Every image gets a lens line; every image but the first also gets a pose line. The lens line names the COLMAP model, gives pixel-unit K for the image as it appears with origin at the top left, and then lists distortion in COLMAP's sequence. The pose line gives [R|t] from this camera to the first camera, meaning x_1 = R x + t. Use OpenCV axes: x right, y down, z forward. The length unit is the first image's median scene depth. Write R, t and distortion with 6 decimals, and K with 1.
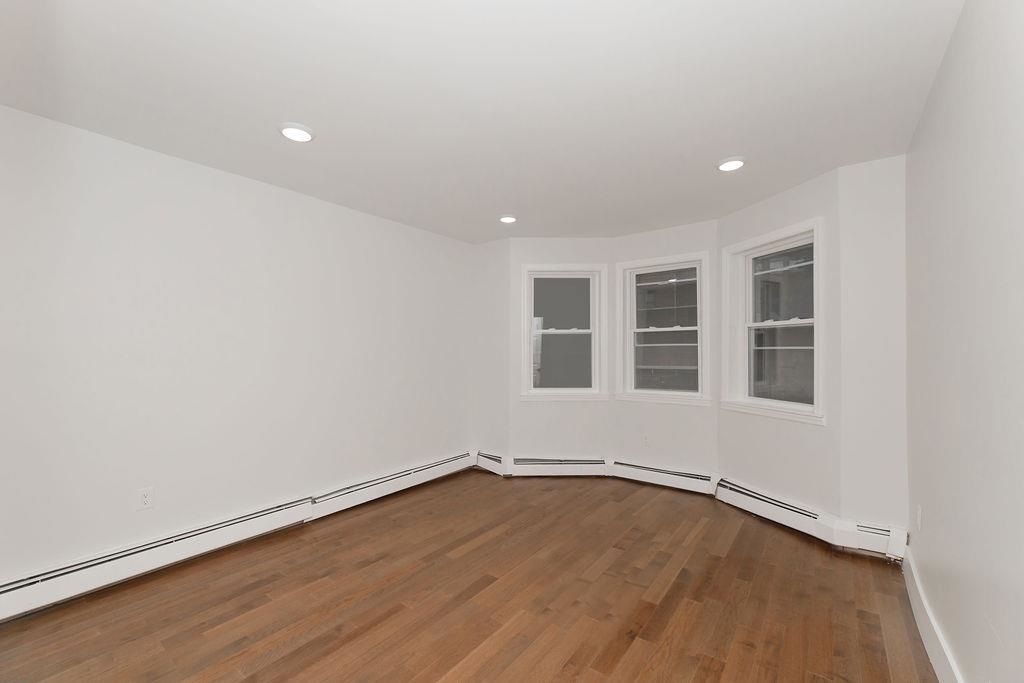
lens RADIAL K [[431.1, 0, 514.3], [0, 431.1, 347.3], [0, 0, 1]] dist [-0.000006, -0.000070]
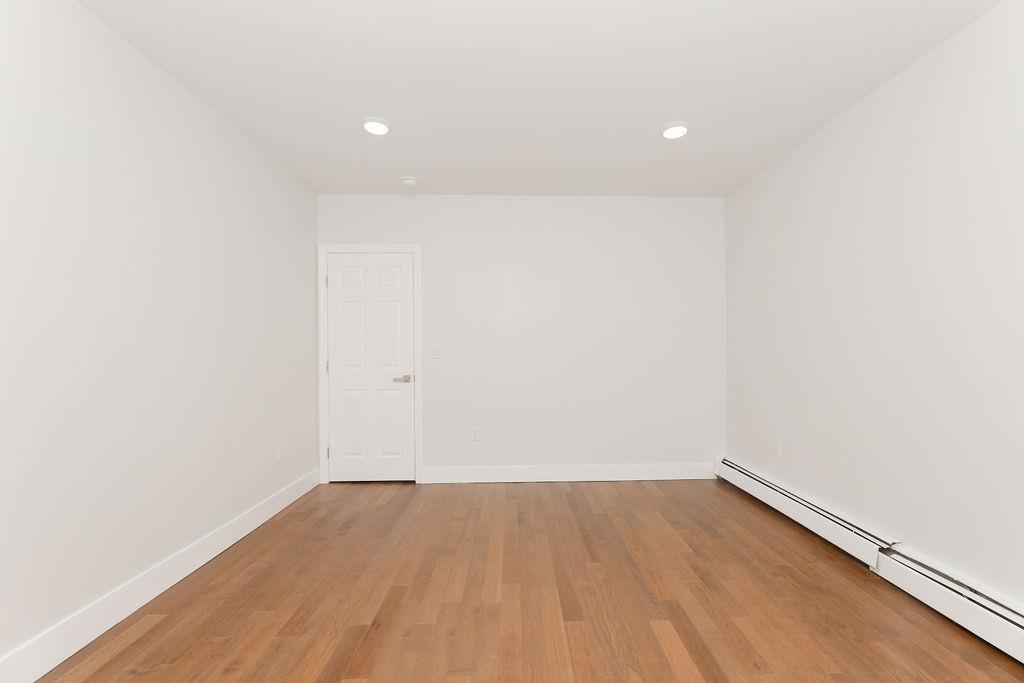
lens RADIAL K [[431.1, 0, 514.3], [0, 431.1, 347.3], [0, 0, 1]] dist [-0.000006, -0.000070]
pose [[-0.805010, -0.001525, -0.593260, 0.532995], [0.002014, 0.999984, -0.005303, 0.084264], [0.593258, -0.005464, -0.804994, 1.758636]]
